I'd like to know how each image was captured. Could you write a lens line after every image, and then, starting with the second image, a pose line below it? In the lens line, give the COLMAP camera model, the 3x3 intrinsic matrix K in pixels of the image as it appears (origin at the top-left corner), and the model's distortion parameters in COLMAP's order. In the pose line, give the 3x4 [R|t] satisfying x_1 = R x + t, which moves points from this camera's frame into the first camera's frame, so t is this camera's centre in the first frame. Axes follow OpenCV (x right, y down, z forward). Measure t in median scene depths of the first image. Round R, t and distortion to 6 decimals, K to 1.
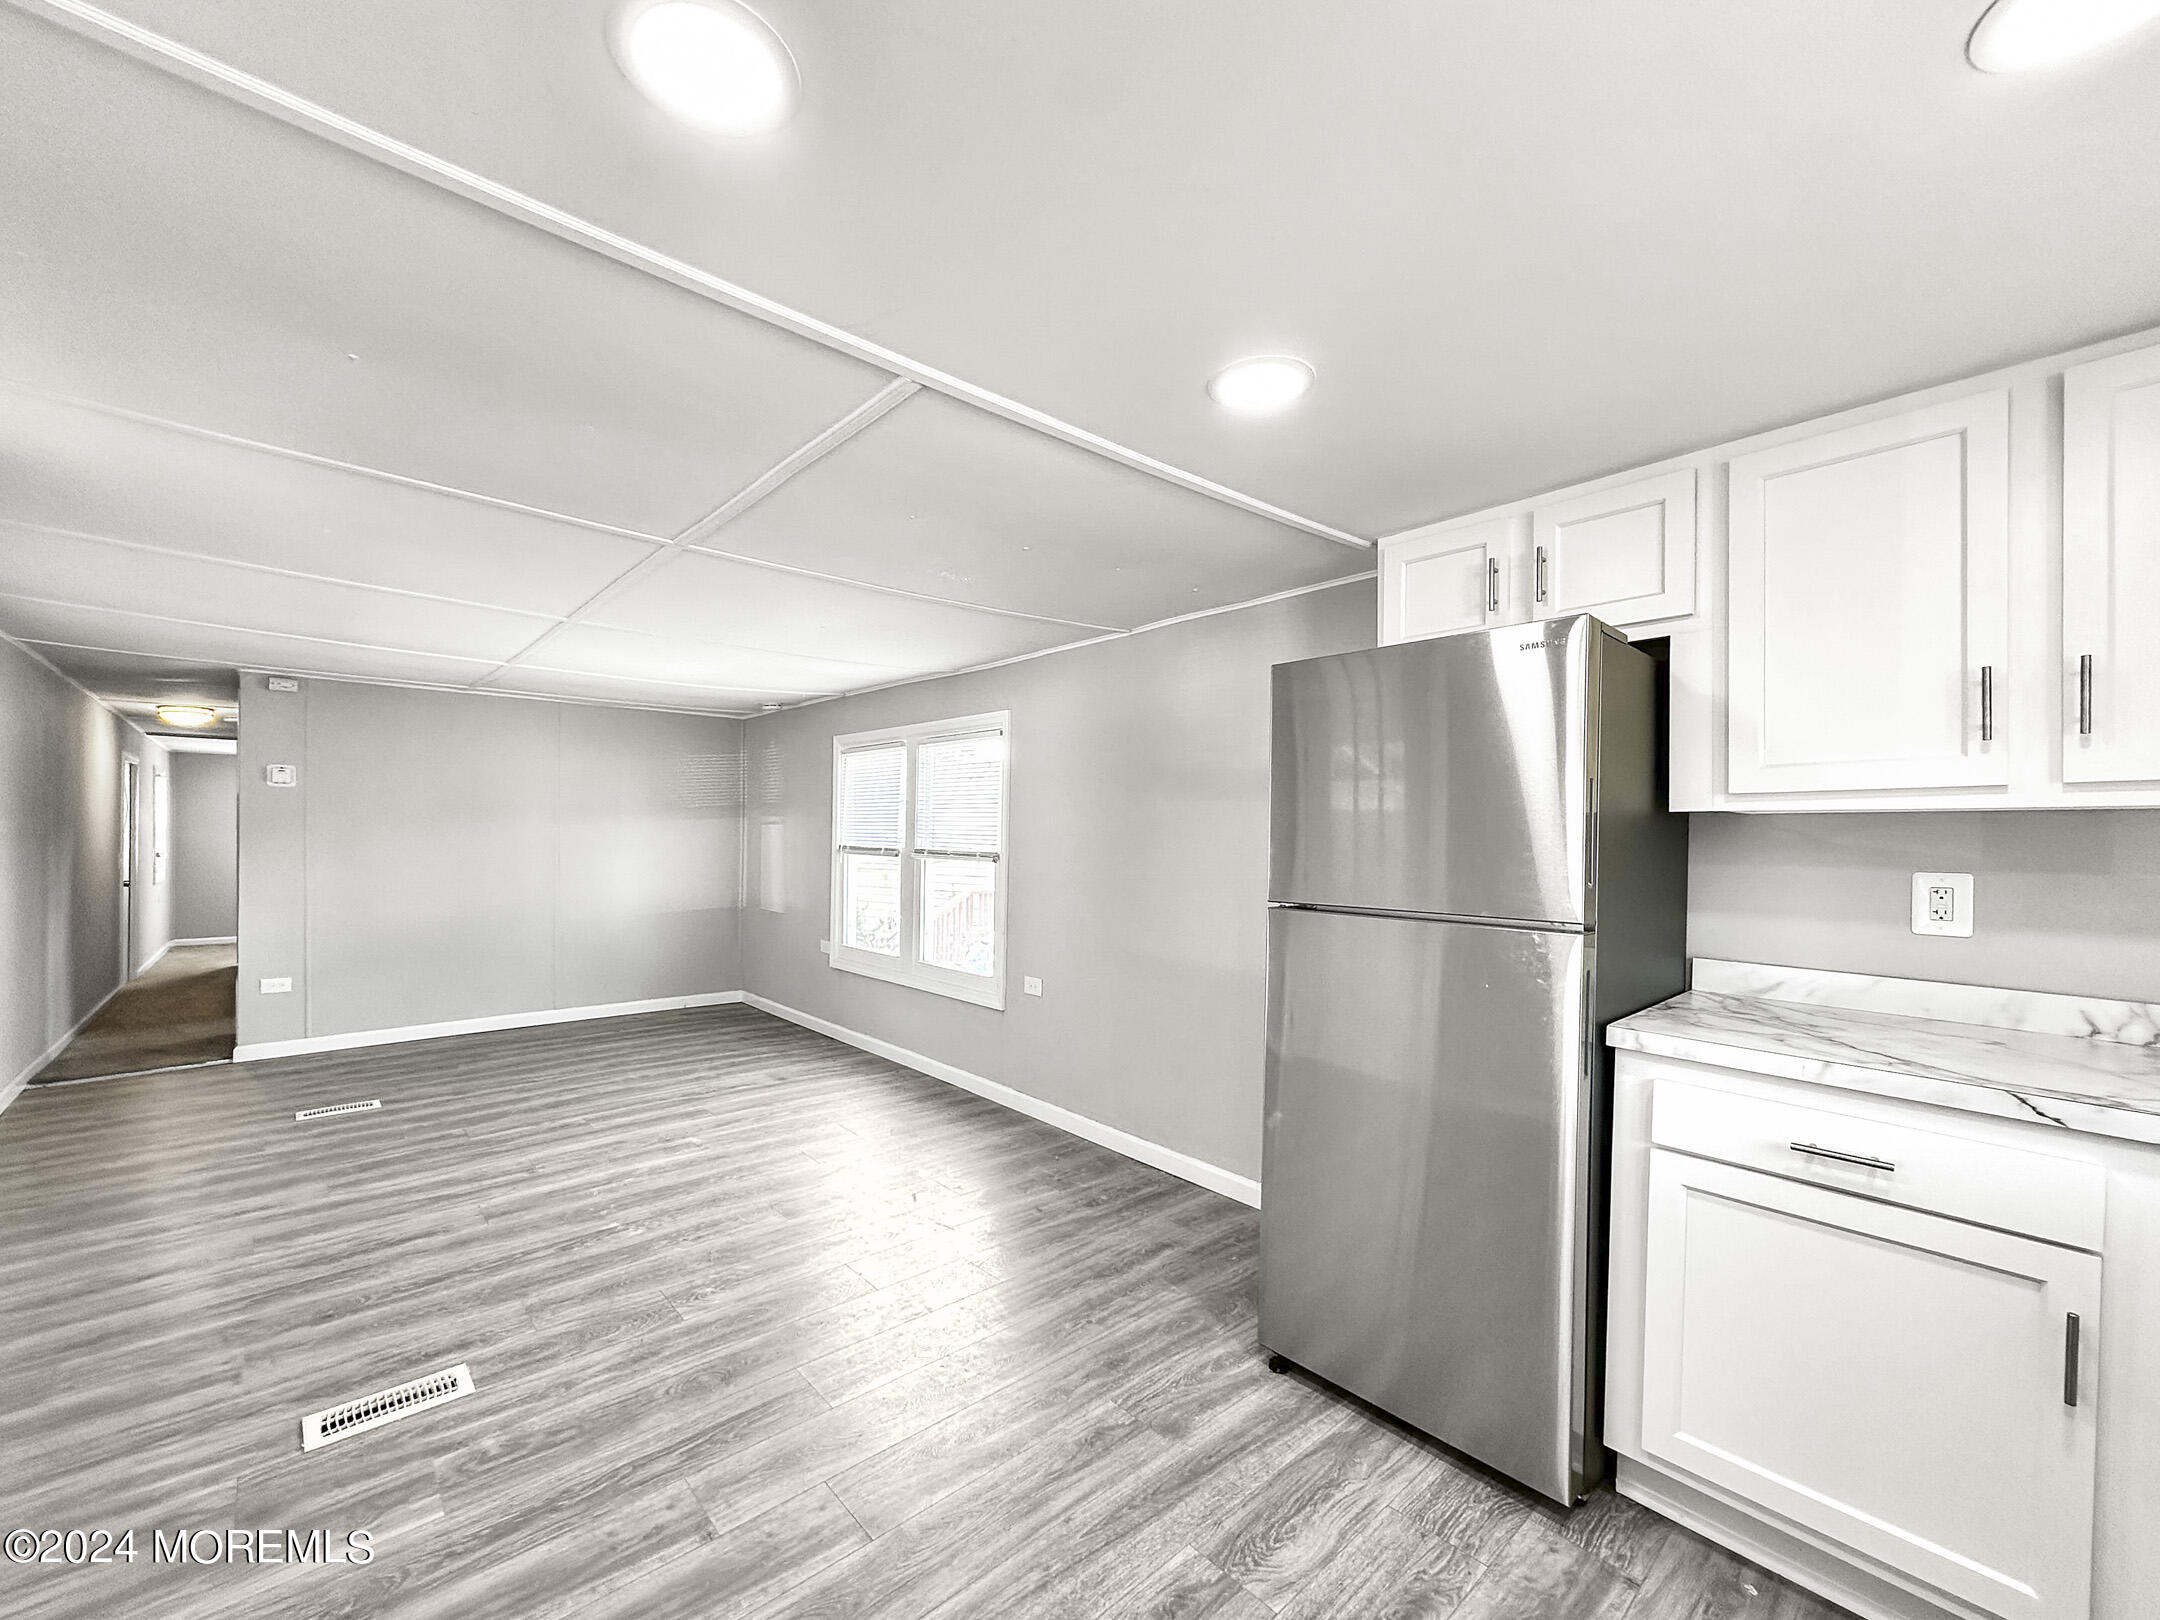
lens RADIAL K [[879.7, 0, 1078.4], [0, 879.7, 840.9], [0, 0, 1]] dist [-0.001369, 0.000104]
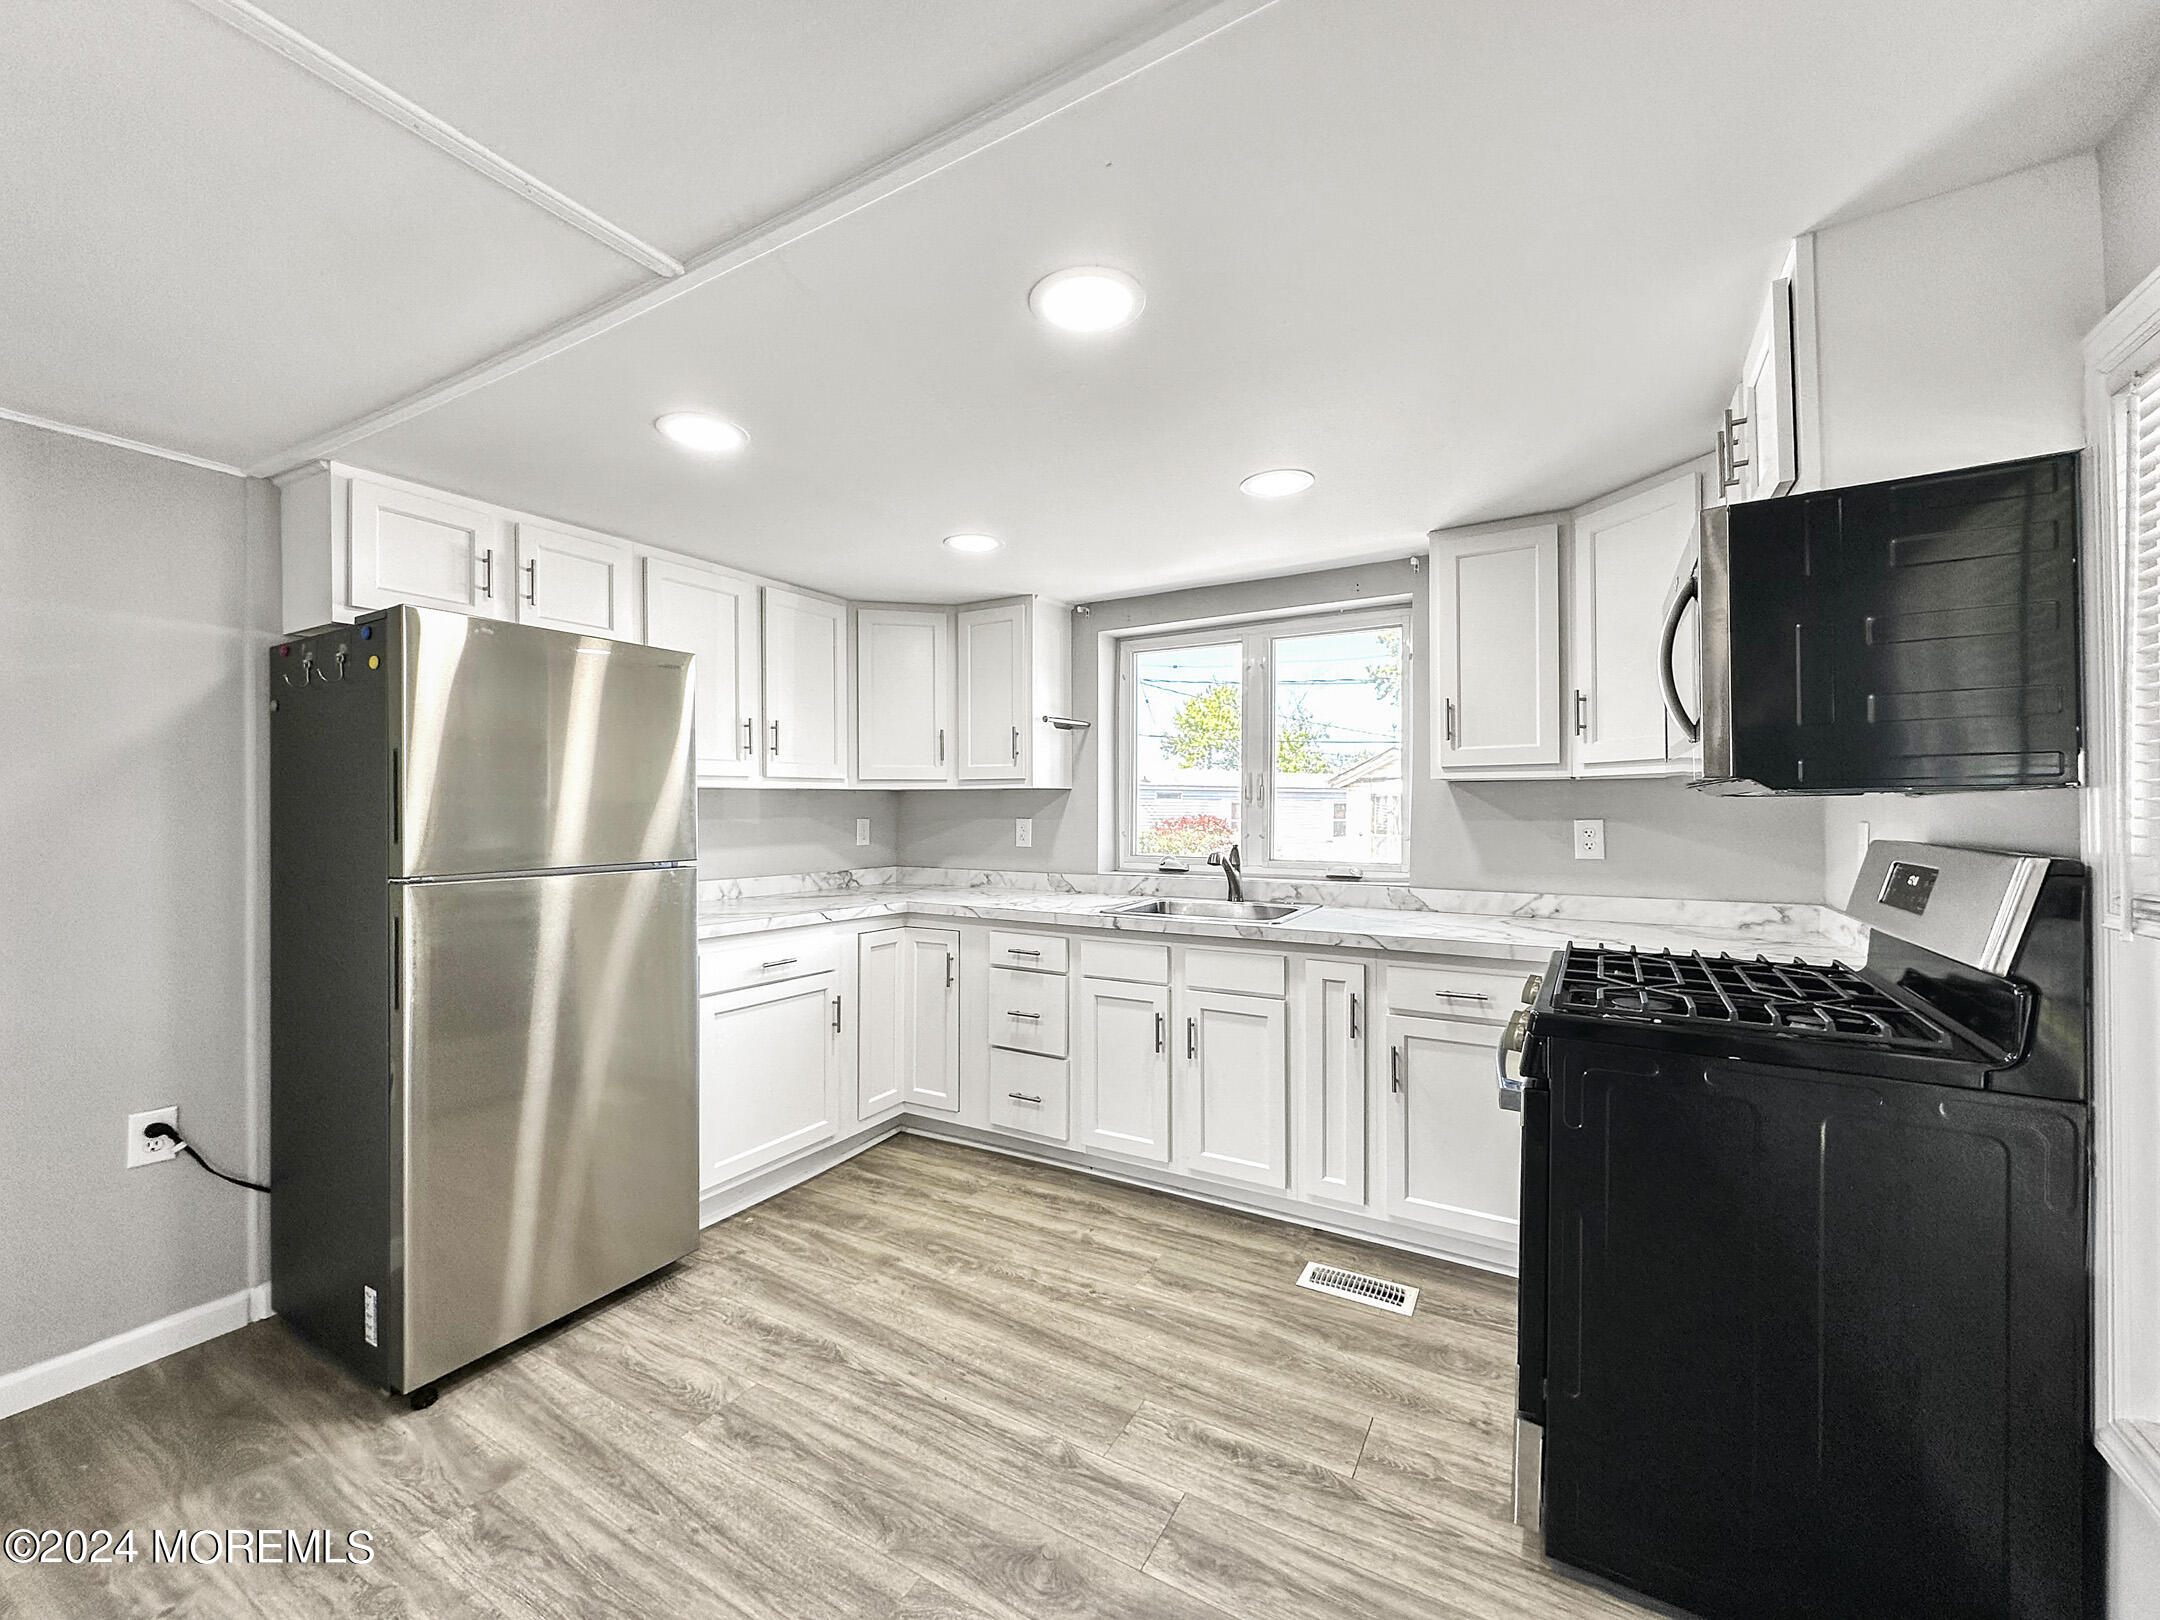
lens RADIAL K [[866.3, 0, 1075.7], [0, 866.3, 807.7], [0, 0, 1]] dist [-0.003126, 0.000676]
pose [[-0.302283, -0.008507, 0.953180, -0.440787], [0.005222, 0.999930, 0.010581, -0.003201], [-0.953204, 0.008176, -0.302217, 0.350506]]
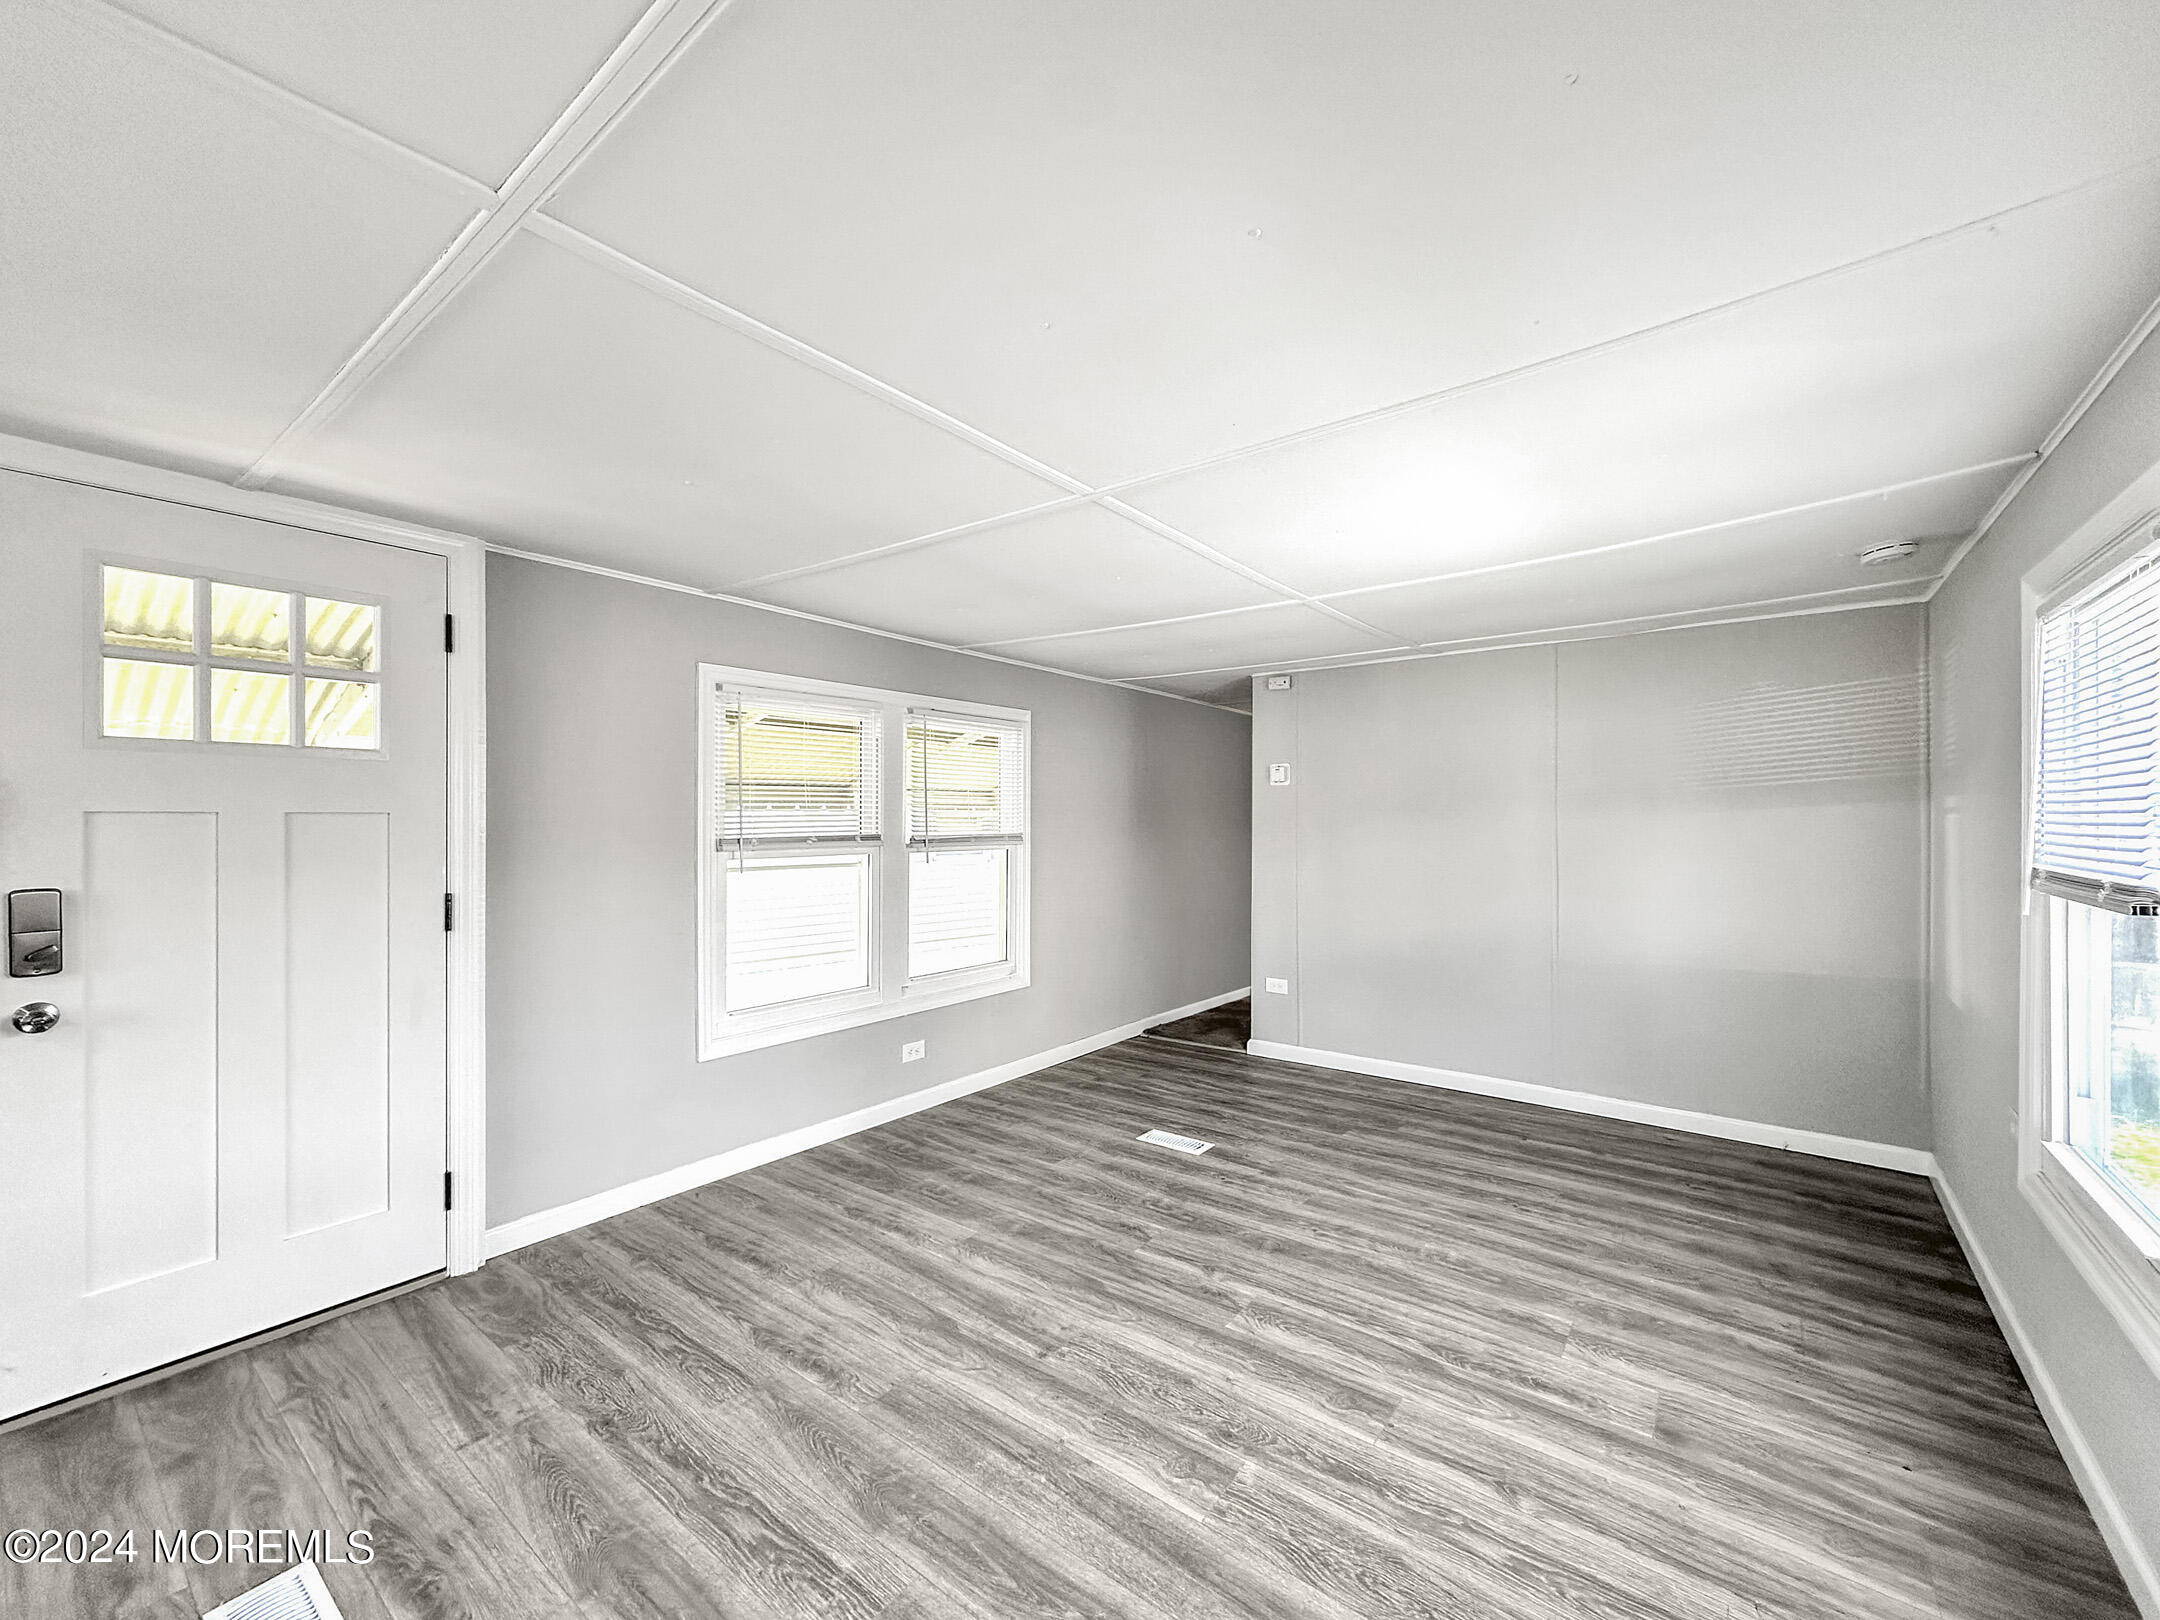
lens RADIAL K [[866.3, 0, 1075.7], [0, 866.3, 807.7], [0, 0, 1]] dist [-0.003126, 0.000676]
pose [[0.173194, -0.027182, -0.984512, 0.023078], [-0.005874, 0.999573, -0.028631, -0.009812], [0.984870, 0.010742, 0.172961, 0.764913]]
